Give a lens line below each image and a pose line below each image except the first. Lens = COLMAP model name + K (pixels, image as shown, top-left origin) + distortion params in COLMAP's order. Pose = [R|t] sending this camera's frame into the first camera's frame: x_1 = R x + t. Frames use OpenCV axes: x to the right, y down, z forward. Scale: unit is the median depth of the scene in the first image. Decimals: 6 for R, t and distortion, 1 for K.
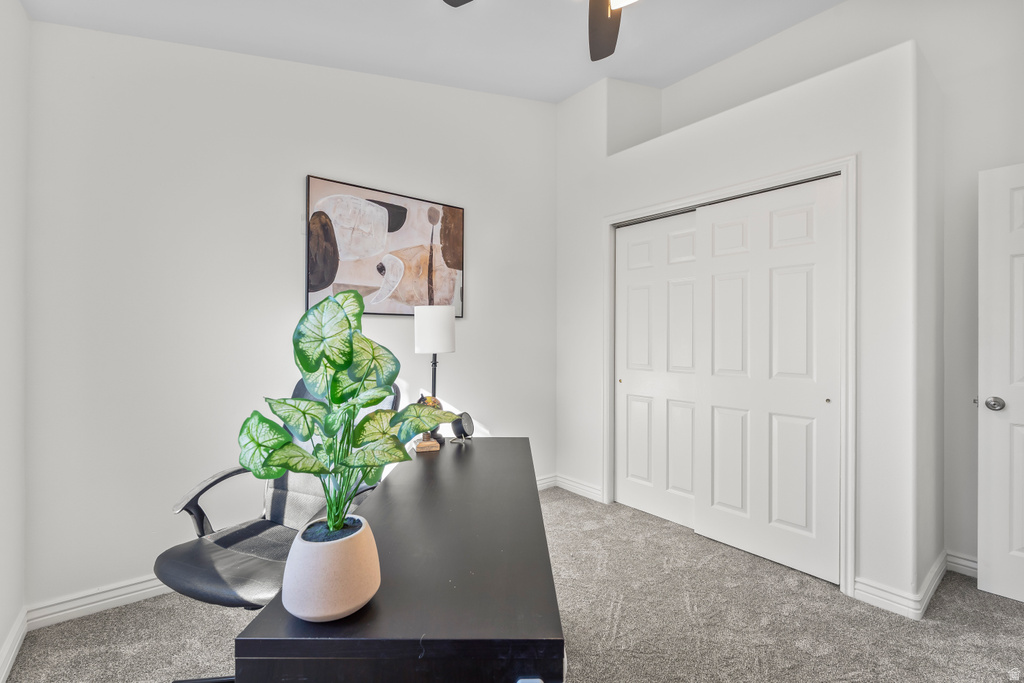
lens RADIAL K [[453.6, 0, 517.2], [0, 453.6, 339.4], [0, 0, 1]] dist [-0.003183, -0.000108]
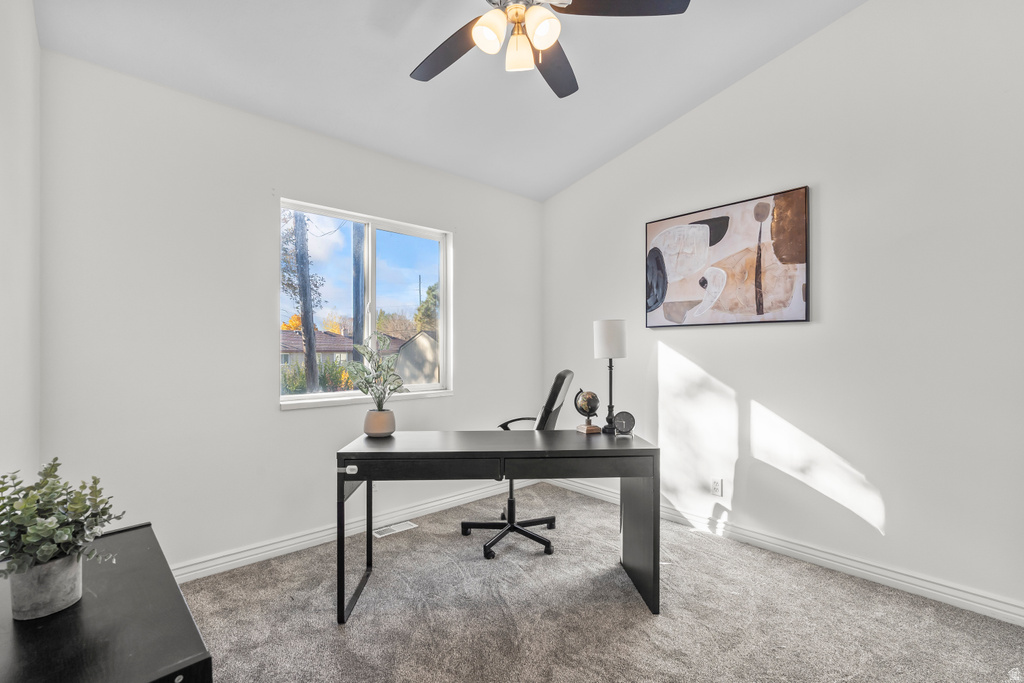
lens RADIAL K [[453.6, 0, 511.8], [0, 453.6, 349.3], [0, 0, 1]] dist [-0.003183, -0.000108]
pose [[0.050009, -0.004531, -0.998739, 0.718907], [-0.005593, 0.999973, -0.004816, 0.009516], [0.998733, 0.005827, 0.049982, 0.476229]]
